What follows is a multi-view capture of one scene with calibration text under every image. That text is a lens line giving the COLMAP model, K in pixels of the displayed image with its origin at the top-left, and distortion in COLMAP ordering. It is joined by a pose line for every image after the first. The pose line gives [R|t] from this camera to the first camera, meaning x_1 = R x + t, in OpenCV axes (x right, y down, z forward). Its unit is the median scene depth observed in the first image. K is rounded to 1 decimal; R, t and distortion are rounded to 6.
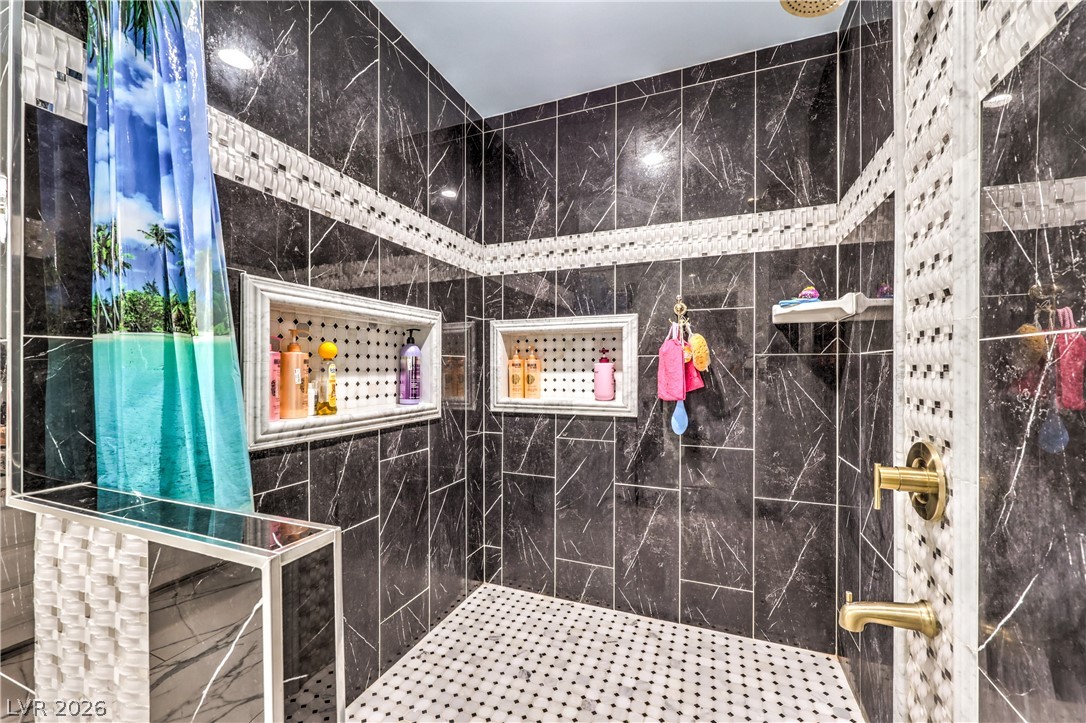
lens RADIAL K [[433.2, 0, 540.0], [0, 433.2, 365.6], [0, 0, 1]] dist [-0.001893, -0.000166]
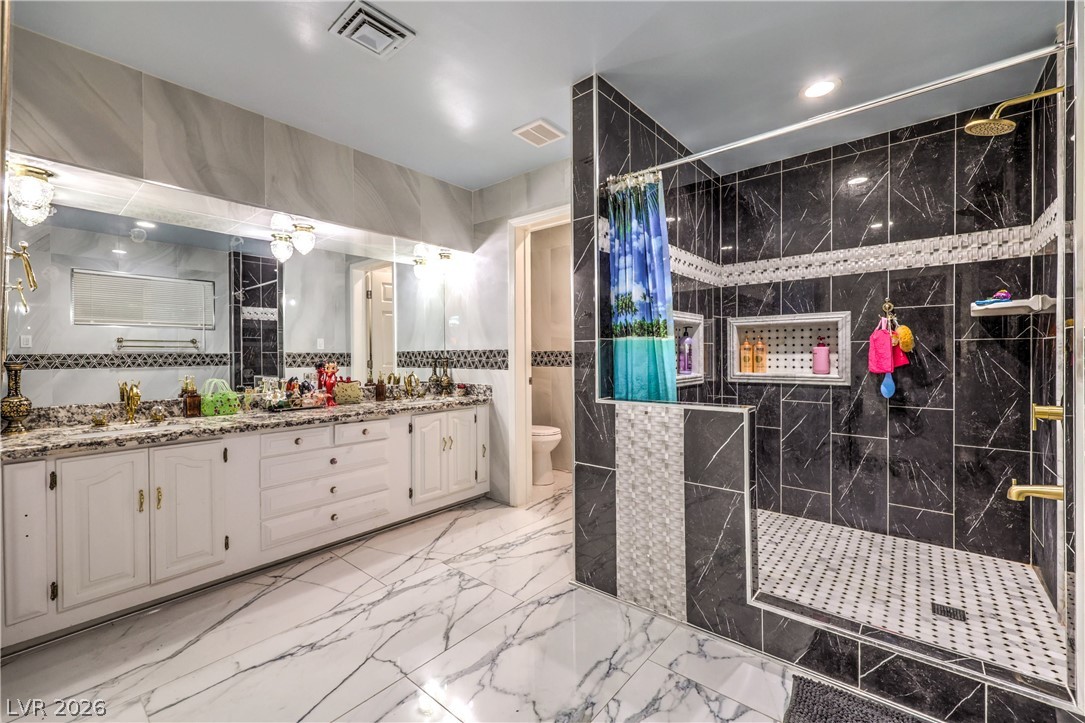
lens RADIAL K [[441.5, 0, 544.2], [0, 441.5, 354.3], [0, 0, 1]] dist [0.001698, 0.000524]
pose [[0.948901, -0.004725, -0.315540, -0.274982], [0.006996, 0.999957, 0.006064, 0.002962], [0.315498, -0.007961, 0.948893, -0.691414]]
